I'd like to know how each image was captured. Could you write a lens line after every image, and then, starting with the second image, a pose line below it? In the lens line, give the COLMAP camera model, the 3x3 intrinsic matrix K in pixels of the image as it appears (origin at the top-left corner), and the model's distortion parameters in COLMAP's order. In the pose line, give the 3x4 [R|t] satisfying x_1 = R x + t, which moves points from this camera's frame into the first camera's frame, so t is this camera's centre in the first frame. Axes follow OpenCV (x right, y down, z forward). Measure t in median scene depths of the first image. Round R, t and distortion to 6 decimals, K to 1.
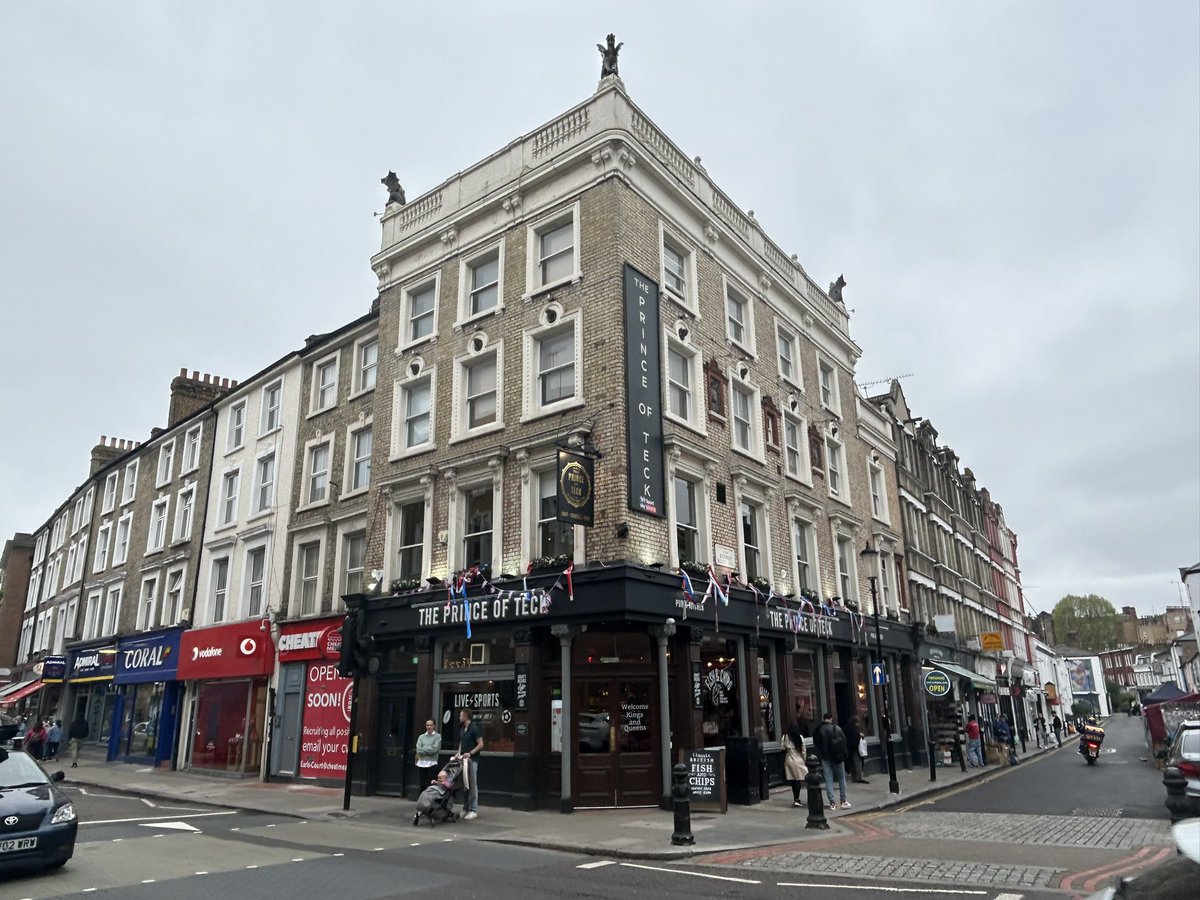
lens RADIAL K [[787.8, 0, 612.4], [0, 787.8, 489.1], [0, 0, 1]] dist [-0.028508, -0.000481]
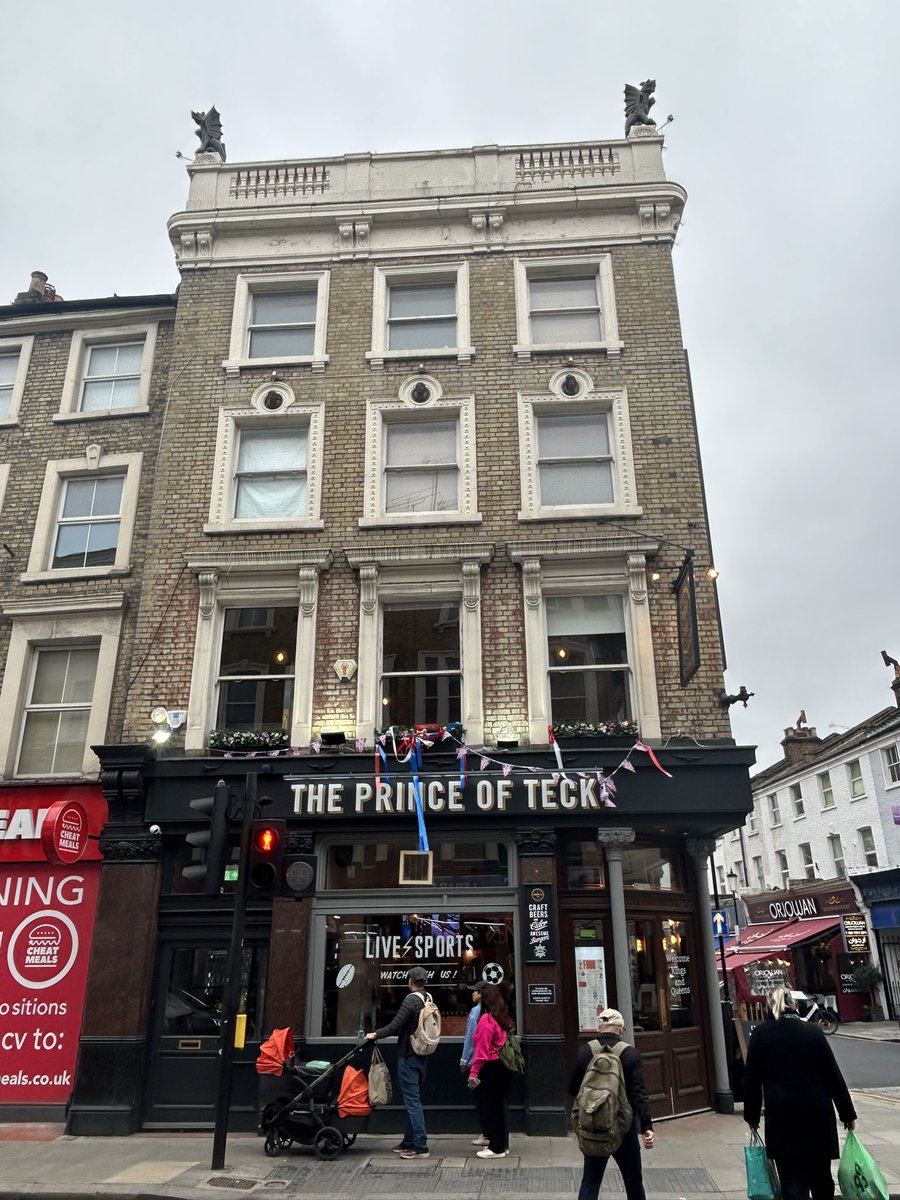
lens RADIAL K [[890.4, 0, 451.0], [0, 890.4, 601.7], [0, 0, 1]] dist [-0.018257, -0.001838]
pose [[0.840254, 0.205942, 0.501558, -0.508028], [-0.144699, 0.976679, -0.158617, 0.108153], [-0.522528, 0.060704, 0.850459, 0.368568]]
